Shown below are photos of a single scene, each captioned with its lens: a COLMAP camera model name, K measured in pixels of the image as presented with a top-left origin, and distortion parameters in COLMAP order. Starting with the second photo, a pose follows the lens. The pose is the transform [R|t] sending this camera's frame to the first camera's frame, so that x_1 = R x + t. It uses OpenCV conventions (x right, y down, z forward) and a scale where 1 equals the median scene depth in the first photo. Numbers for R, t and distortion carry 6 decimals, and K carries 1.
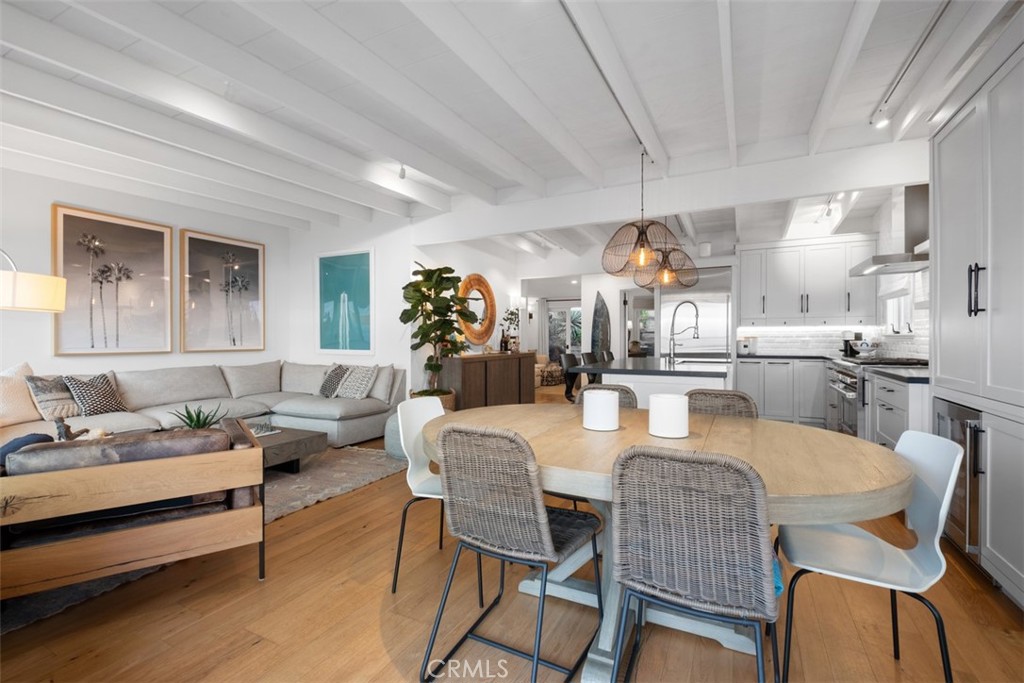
lens RADIAL K [[445.1, 0, 507.2], [0, 445.1, 332.3], [0, 0, 1]] dist [-0.006275, -0.002305]
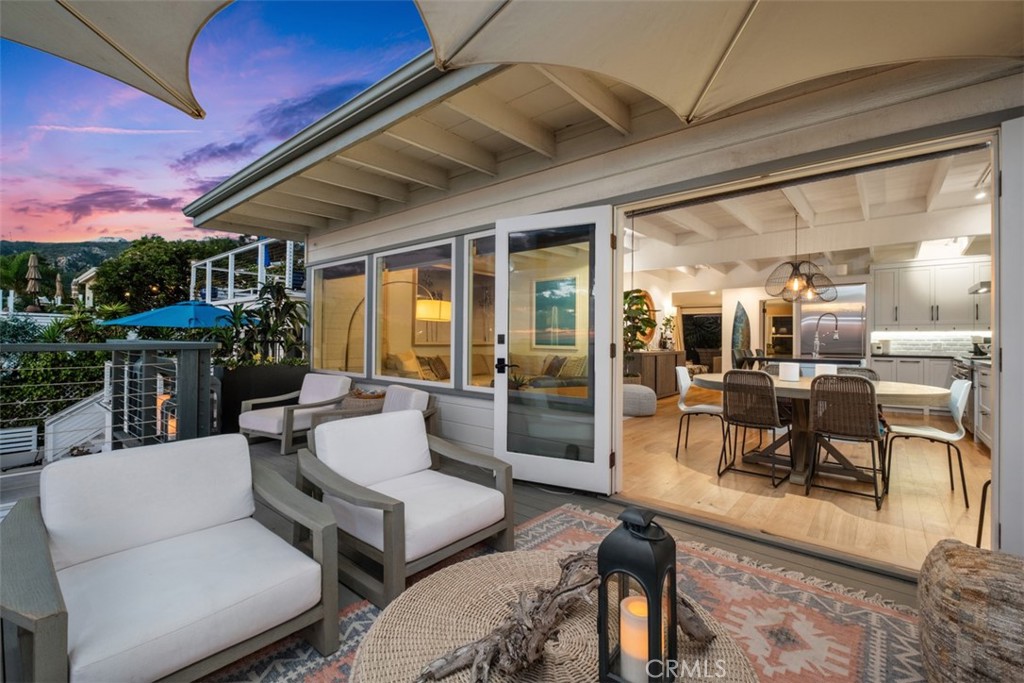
lens RADIAL K [[445.1, 0, 498.2], [0, 445.1, 331.8], [0, 0, 1]] dist [-0.006275, -0.002305]
pose [[0.973950, 0.005908, -0.226686, -0.240892], [-0.007469, 0.999954, -0.006031, 0.003325], [0.226640, 0.007567, 0.973949, -0.488848]]
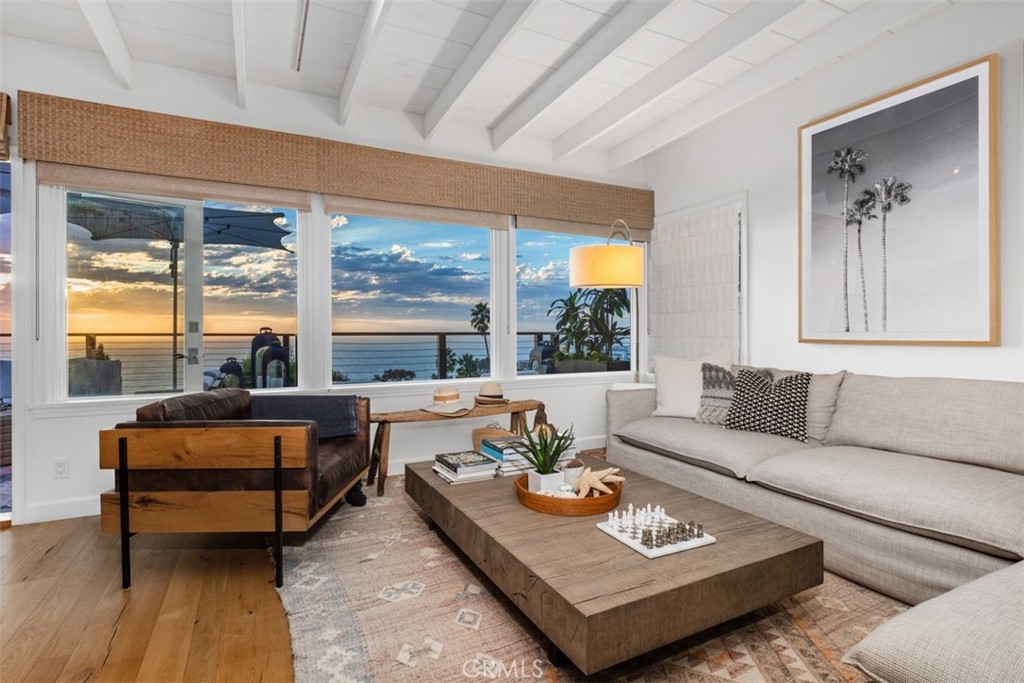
lens RADIAL K [[517.9, 0, 516.5], [0, 517.9, 324.6], [0, 0, 1]] dist [0.000759, -0.001350]
pose [[-0.592402, -0.011989, -0.805553, -0.073027], [0.011233, 0.999669, -0.023139, 0.030198], [0.805564, -0.022756, -0.592072, 0.866323]]
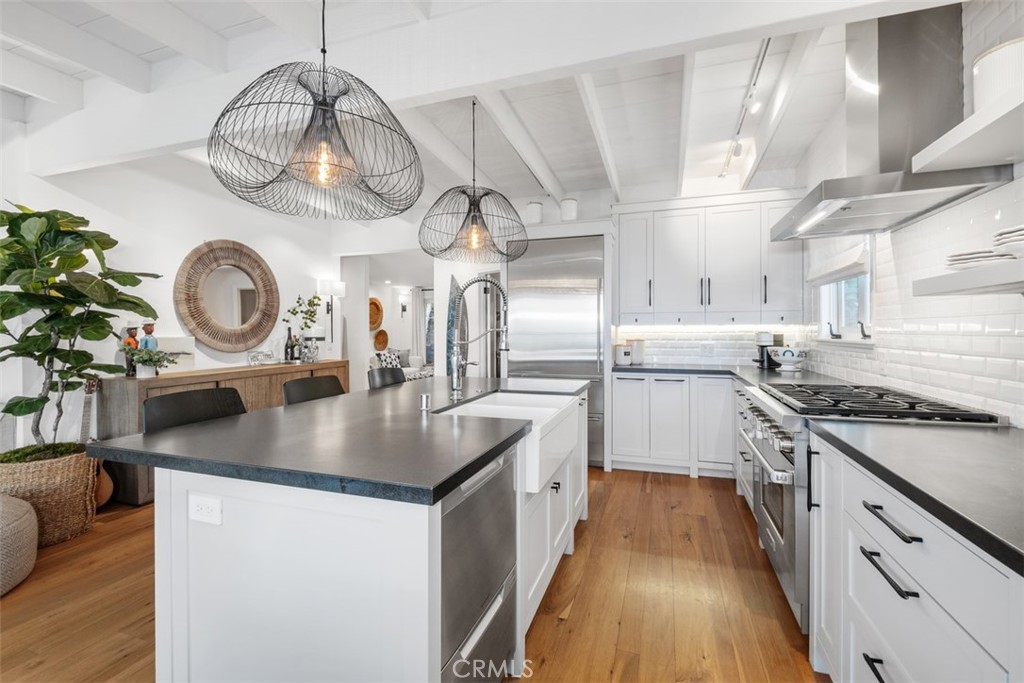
lens RADIAL K [[445.1, 0, 505.2], [0, 445.1, 321.6], [0, 0, 1]] dist [-0.006275, -0.002305]
pose [[0.990473, 0.002728, 0.137683, 0.295752], [-0.001492, 0.999958, -0.009076, -0.013387], [-0.137702, 0.008784, 0.990435, 0.399707]]
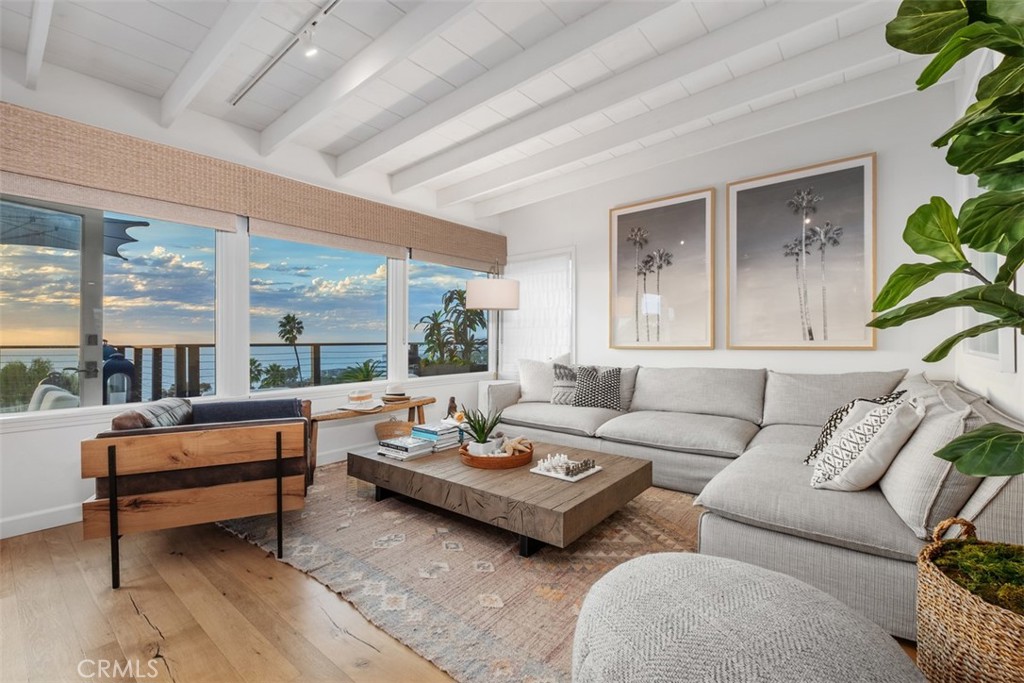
lens RADIAL K [[445.1, 0, 531.9], [0, 445.1, 337.1], [0, 0, 1]] dist [-0.006275, -0.002305]
pose [[-0.197572, -0.009203, -0.980245, 0.064310], [0.018035, 0.999753, -0.013021, 0.027617], [0.980122, -0.020252, -0.197357, 0.790805]]
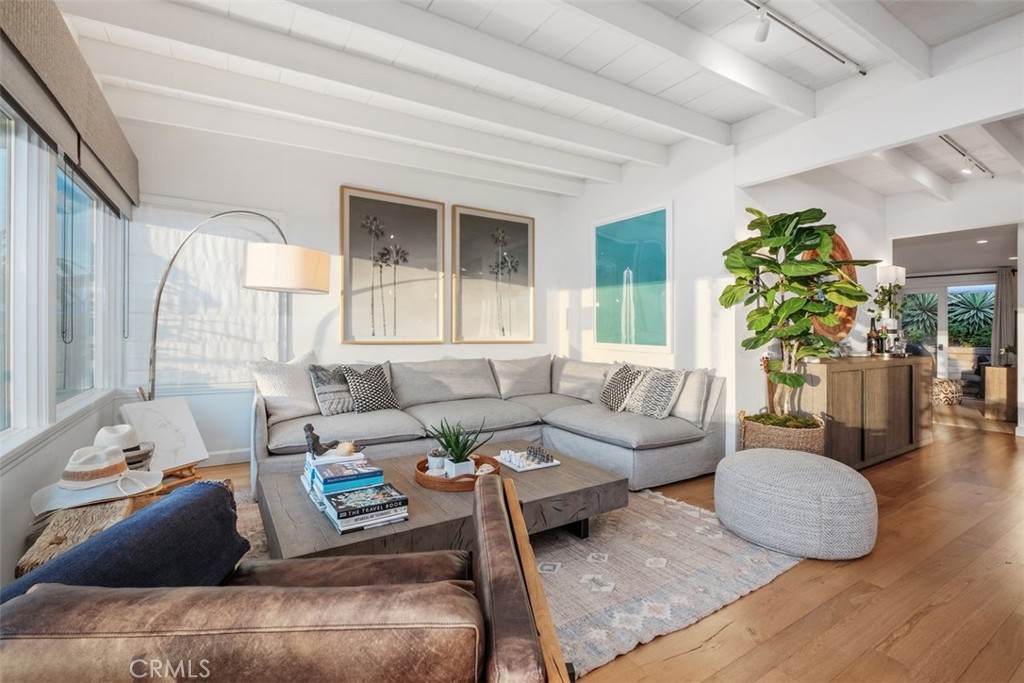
lens RADIAL K [[445.1, 0, 509.1], [0, 445.1, 324.2], [0, 0, 1]] dist [-0.006275, -0.002305]
pose [[0.856868, 0.003105, -0.515526, -0.168096], [-0.005557, 0.999979, -0.003213, 0.009429], [0.515505, 0.005618, 0.856868, 0.278954]]
